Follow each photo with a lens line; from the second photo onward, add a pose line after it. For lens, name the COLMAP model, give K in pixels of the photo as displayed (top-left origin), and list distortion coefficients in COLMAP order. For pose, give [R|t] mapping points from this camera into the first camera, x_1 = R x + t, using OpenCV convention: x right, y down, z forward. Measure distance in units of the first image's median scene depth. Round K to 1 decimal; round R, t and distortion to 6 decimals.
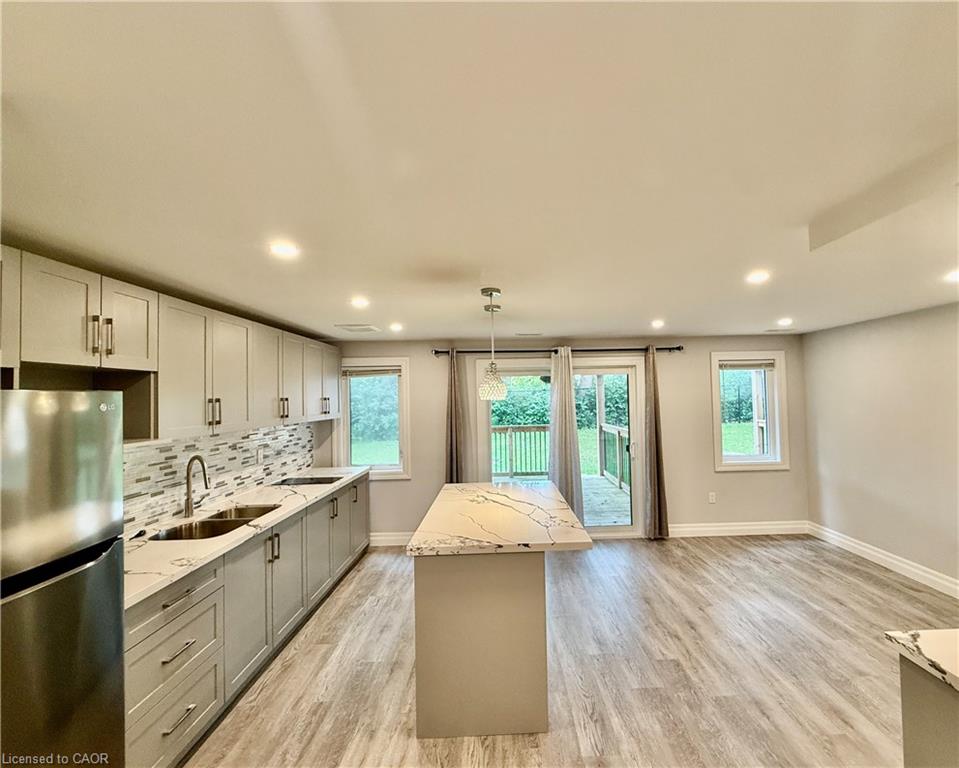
lens RADIAL K [[412.2, 0, 507.2], [0, 412.2, 386.0], [0, 0, 1]] dist [0.005235, 0.000489]
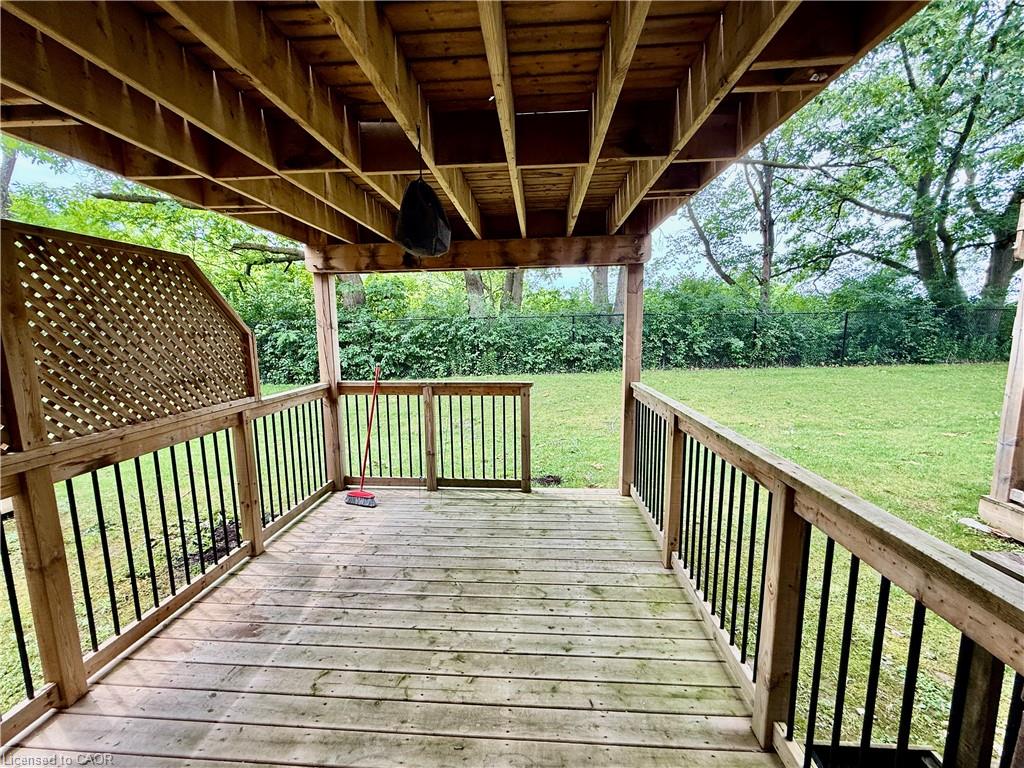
lens RADIAL K [[408.4, 0, 511.7], [0, 408.4, 388.0], [0, 0, 1]] dist [-0.000418, -0.000334]
pose [[0.995850, 0.025708, -0.087305, 0.068333], [-0.010349, 0.985041, 0.172009, 0.012137], [0.090421, -0.170391, 0.981219, 0.275816]]
